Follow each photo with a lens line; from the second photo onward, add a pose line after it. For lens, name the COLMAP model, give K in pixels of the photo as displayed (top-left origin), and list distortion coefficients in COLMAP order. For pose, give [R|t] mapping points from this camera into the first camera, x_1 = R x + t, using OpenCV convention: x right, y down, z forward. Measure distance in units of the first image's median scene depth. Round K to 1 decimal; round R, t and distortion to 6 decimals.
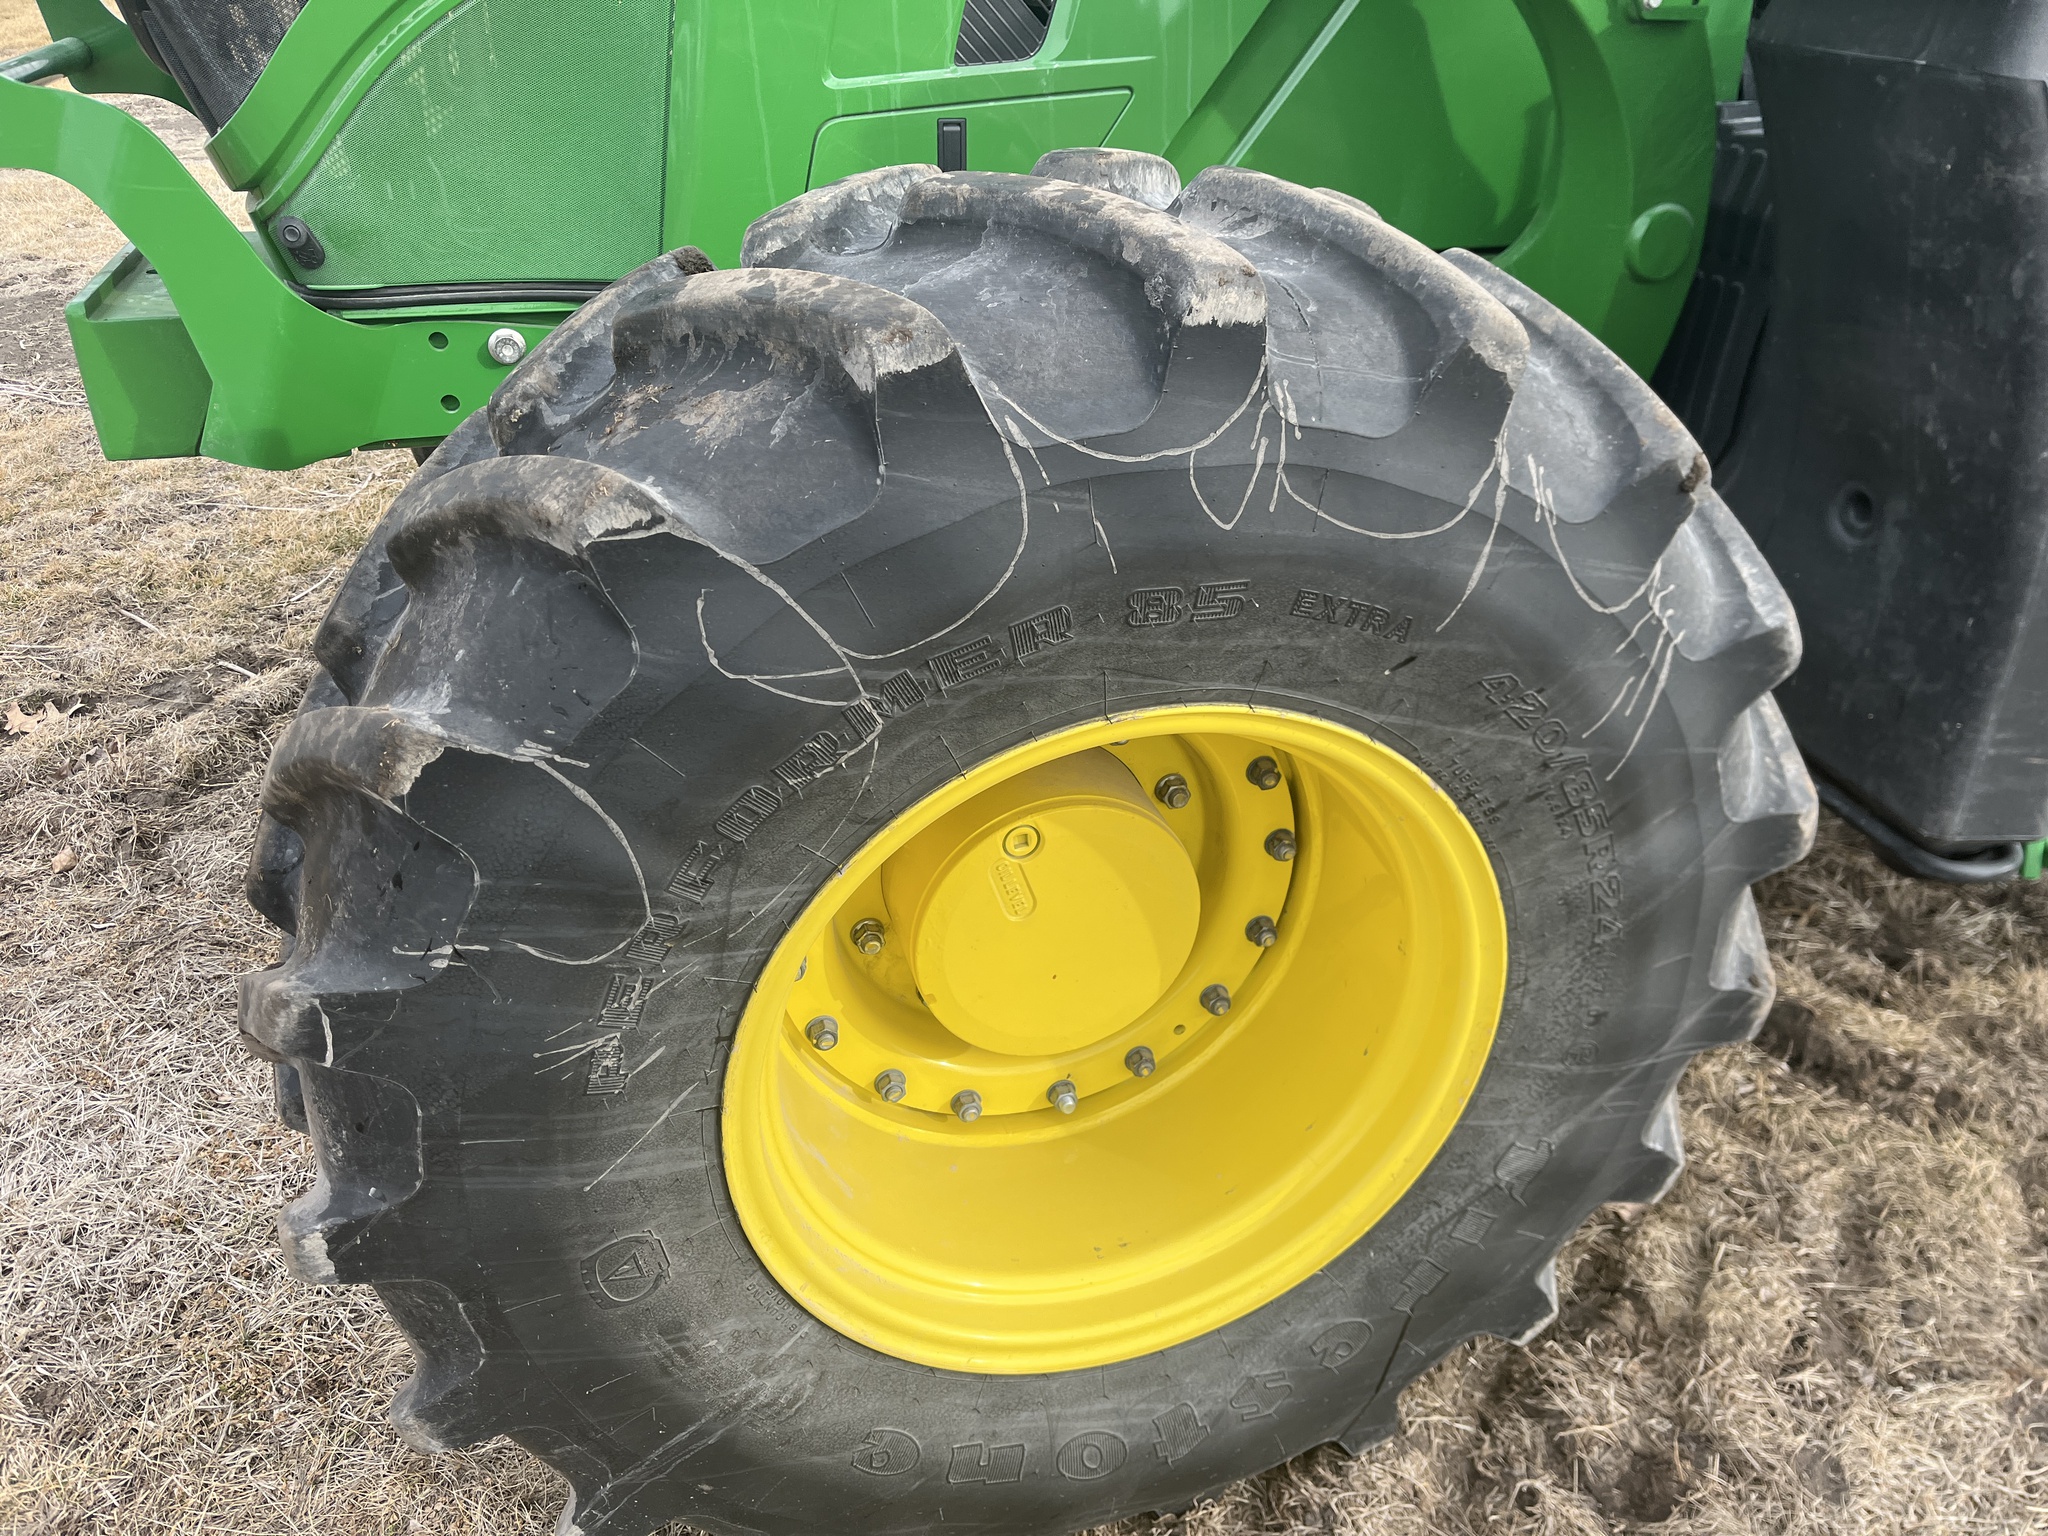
lens RADIAL K [[1546.3, 0, 1039.4], [0, 1546.3, 776.6], [0, 0, 1]] dist [0.063084, -0.098192]
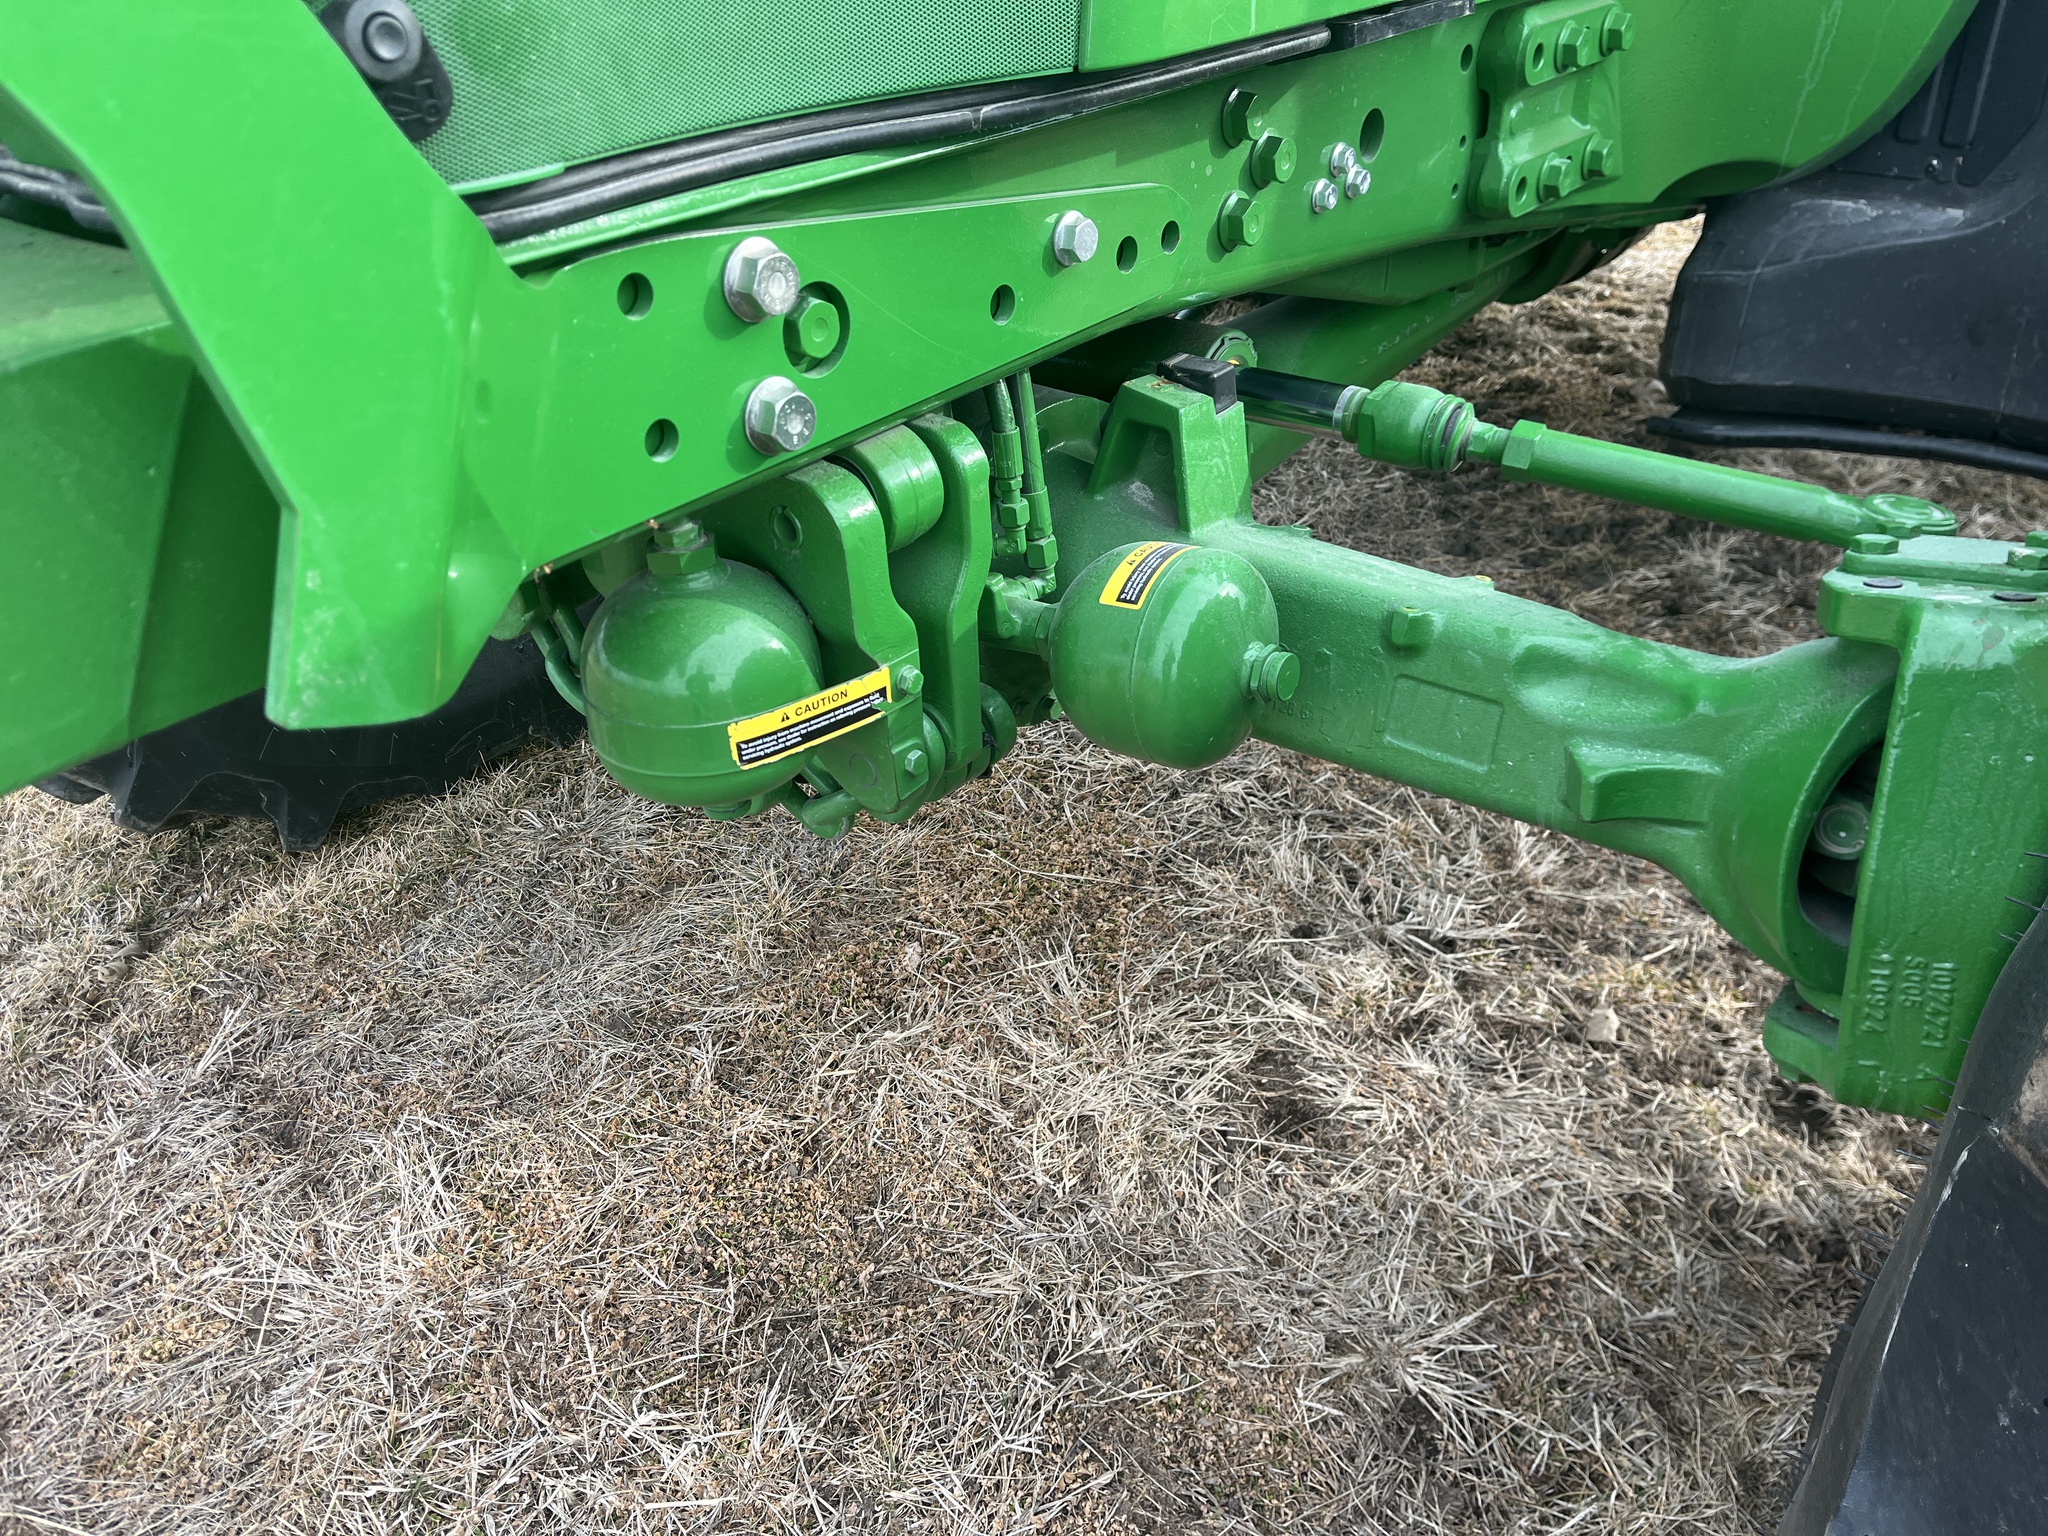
lens RADIAL K [[1570.3, 0, 1006.0], [0, 1570.3, 783.4], [0, 0, 1]] dist [0.068184, -0.111811]
pose [[0.845625, -0.328541, 0.420689, -0.767255], [0.305657, 0.944169, 0.122958, -0.260007], [-0.437598, 0.024611, 0.898834, 0.854347]]
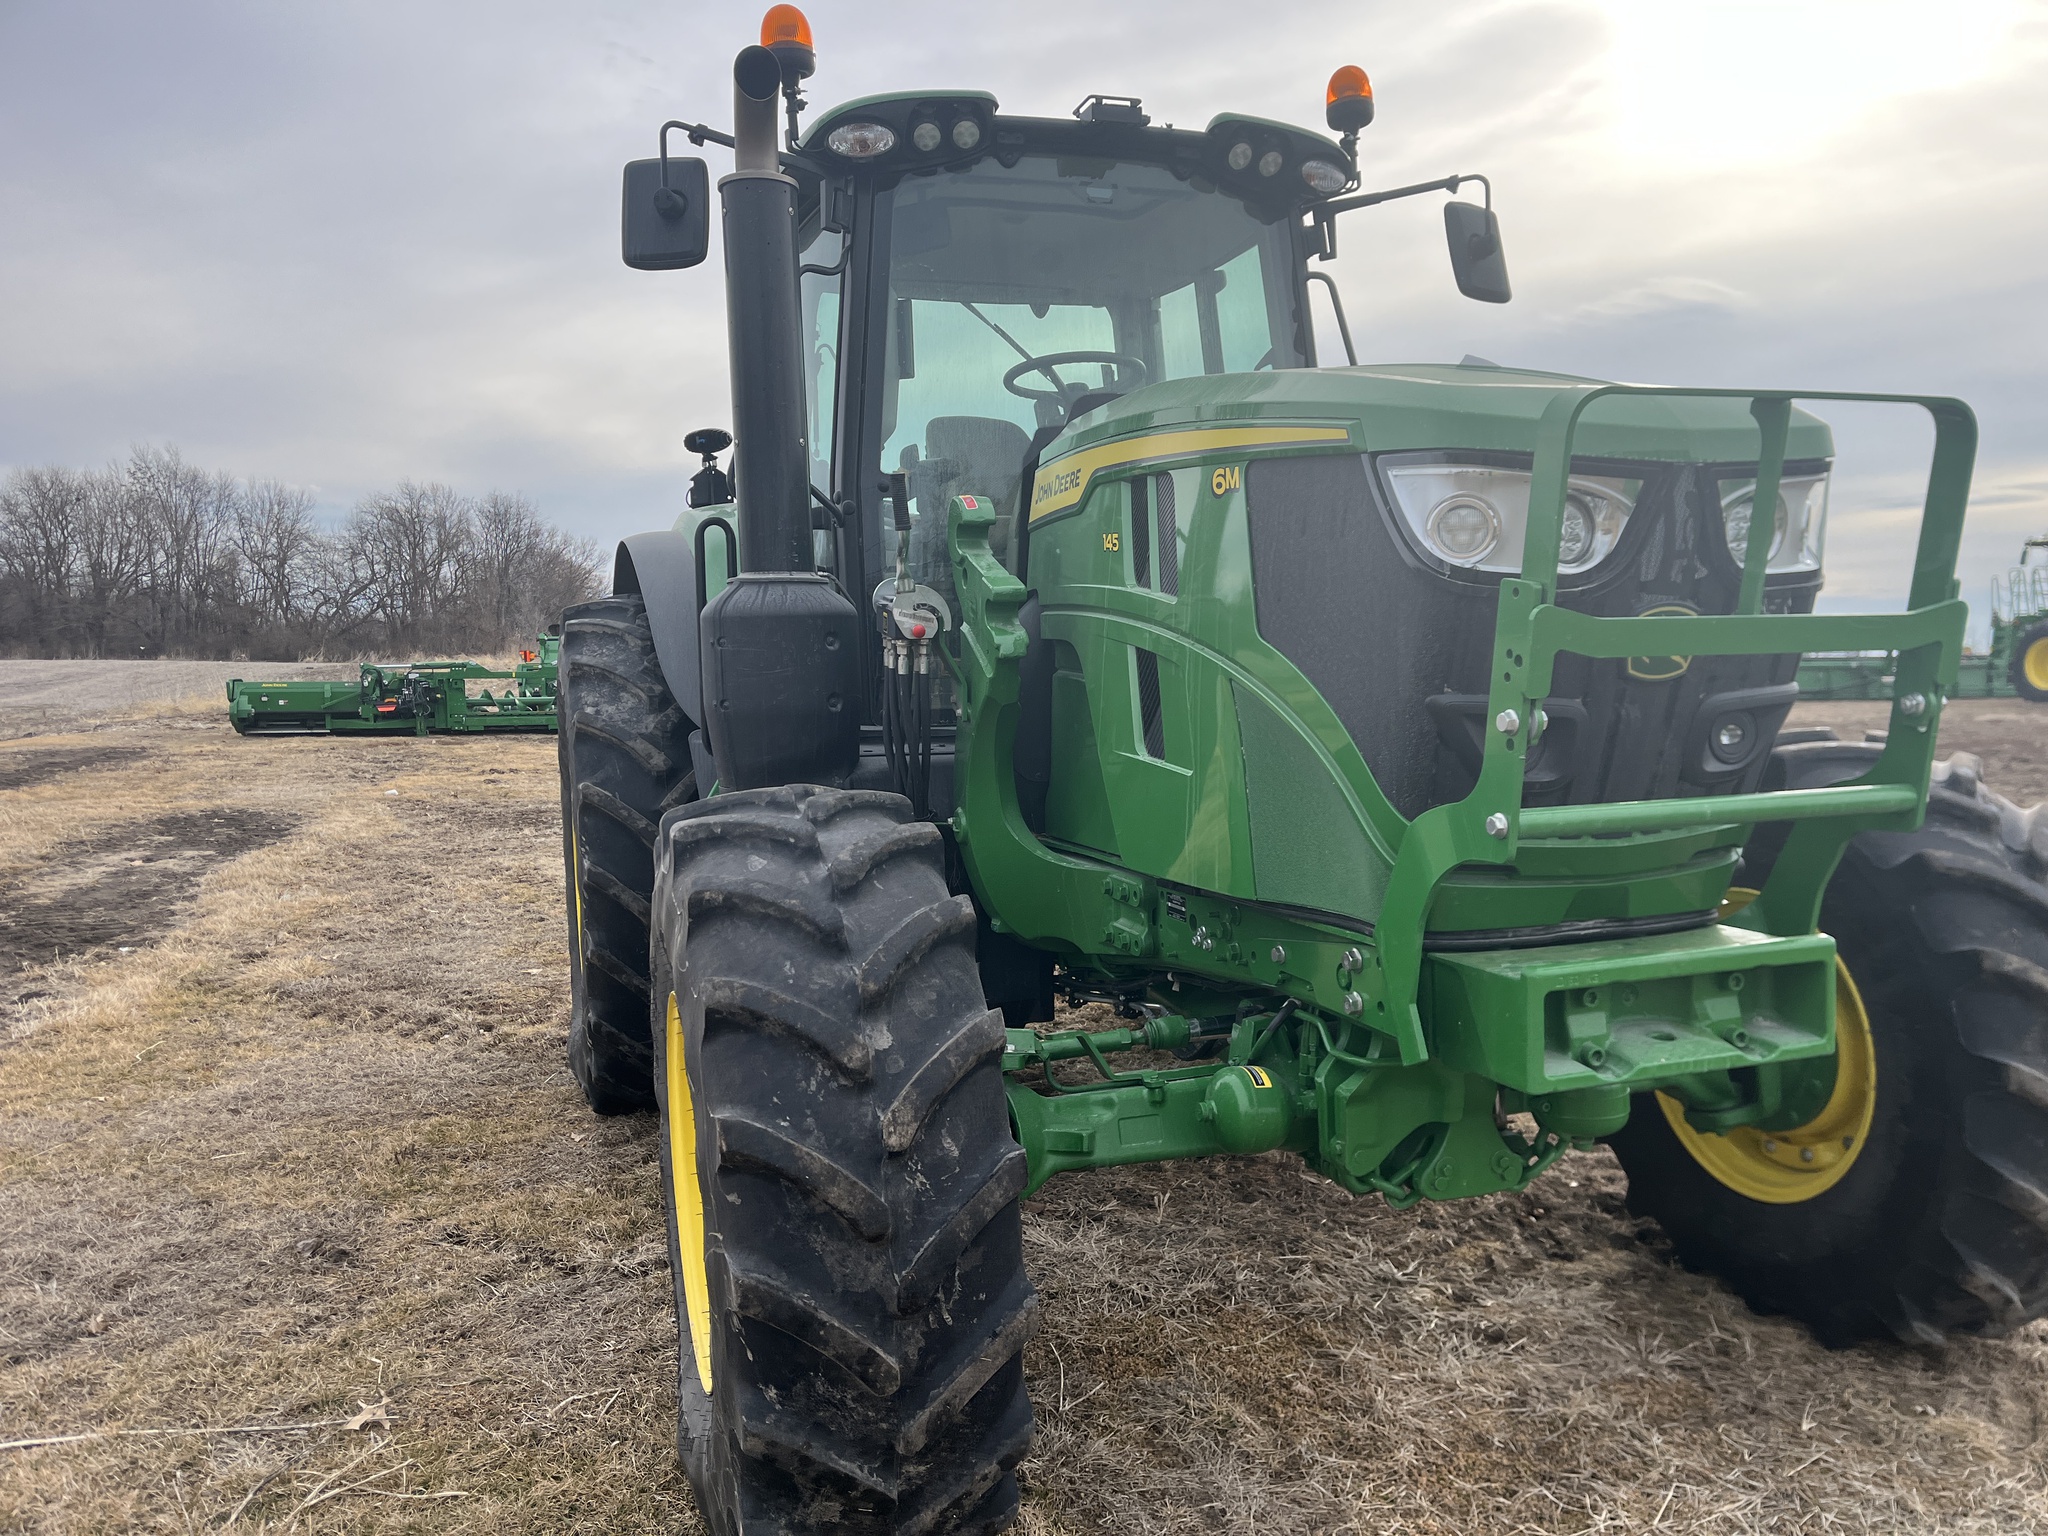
lens RADIAL K [[1559.3, 0, 1032.9], [0, 1559.3, 789.9], [0, 0, 1]] dist [0.037085, 0.004196]
pose [[-0.011471, -0.097475, 0.995172, -2.712566], [0.510213, 0.855361, 0.089662, -1.227386], [-0.859971, 0.508778, 0.039921, 2.040260]]
